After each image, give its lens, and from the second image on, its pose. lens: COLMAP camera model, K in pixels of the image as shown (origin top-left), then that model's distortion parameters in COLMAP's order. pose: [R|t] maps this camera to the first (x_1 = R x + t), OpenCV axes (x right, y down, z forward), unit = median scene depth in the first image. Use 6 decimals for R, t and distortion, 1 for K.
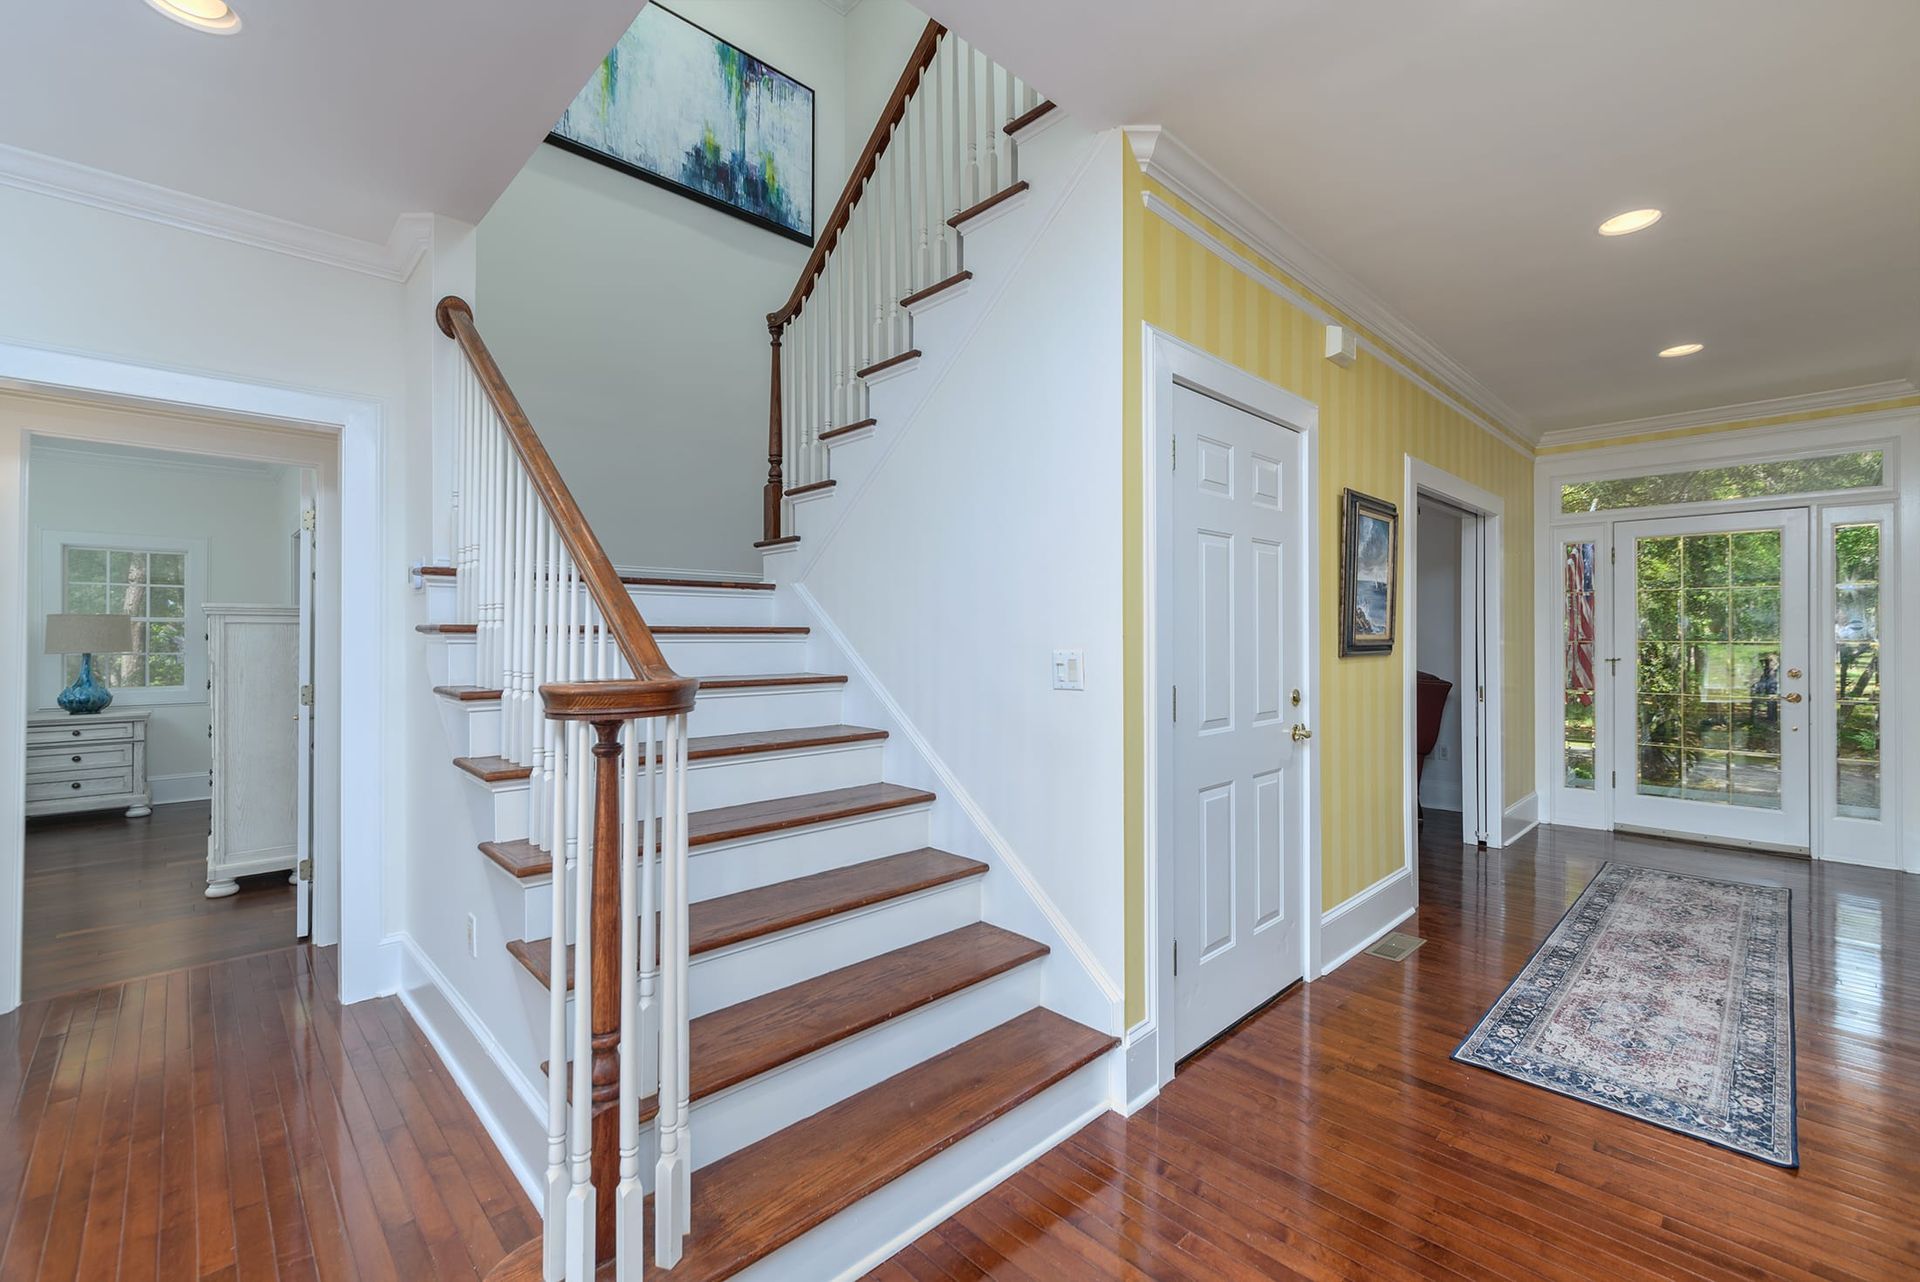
lens RADIAL K [[800.2, 0, 978.1], [0, 800.2, 632.6], [0, 0, 1]] dist [-0.004303, 0.002899]
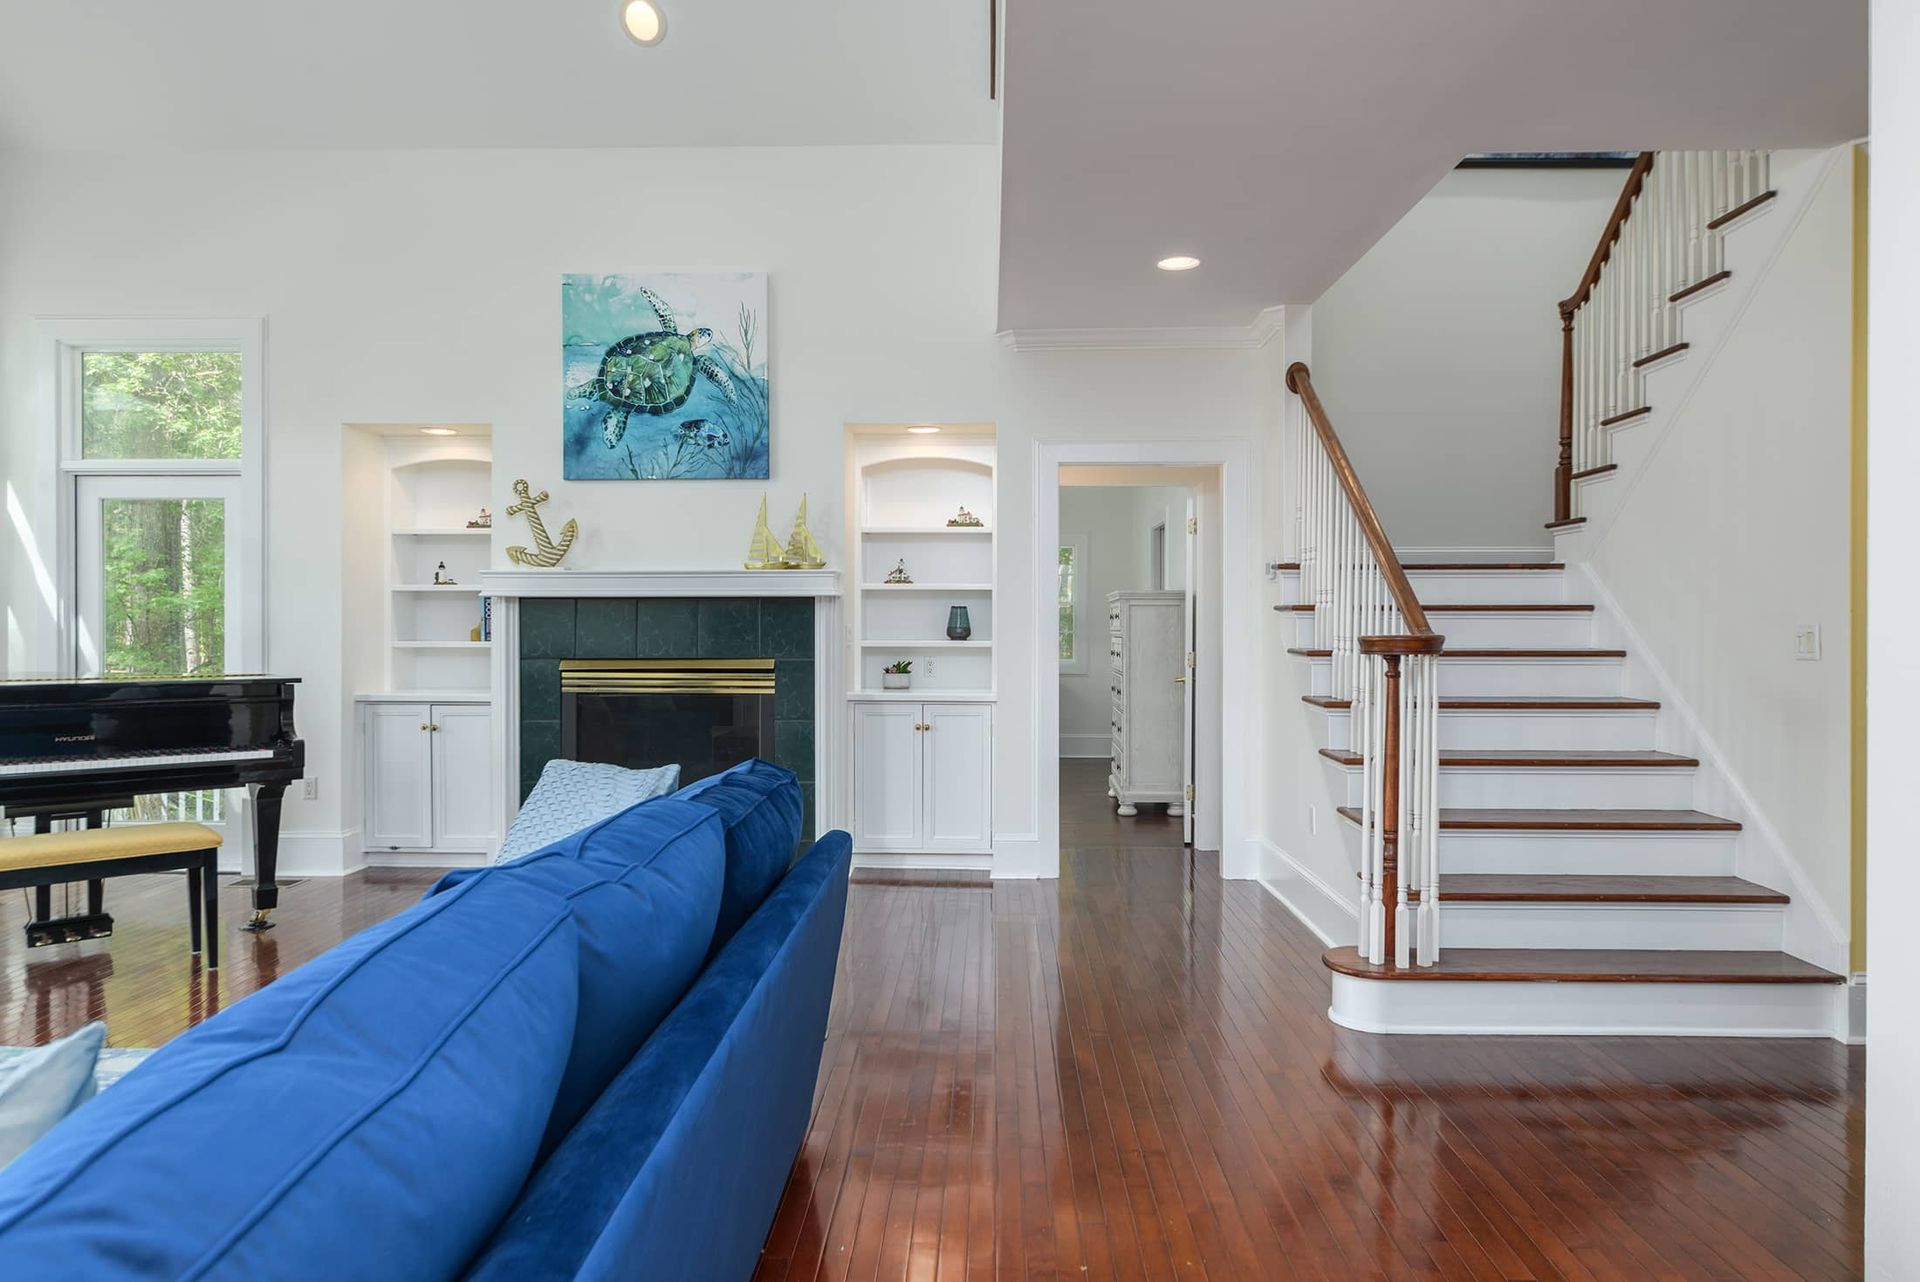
lens RADIAL K [[1207.7, 0, 966.9], [0, 1207.7, 638.1], [0, 0, 1]] dist [-0.004033, 0.006233]
pose [[0.691596, 0.010879, -0.722203, 0.407297], [0.002347, 0.999847, 0.017310, 0.008129], [0.722281, -0.013667, 0.691465, -0.765903]]
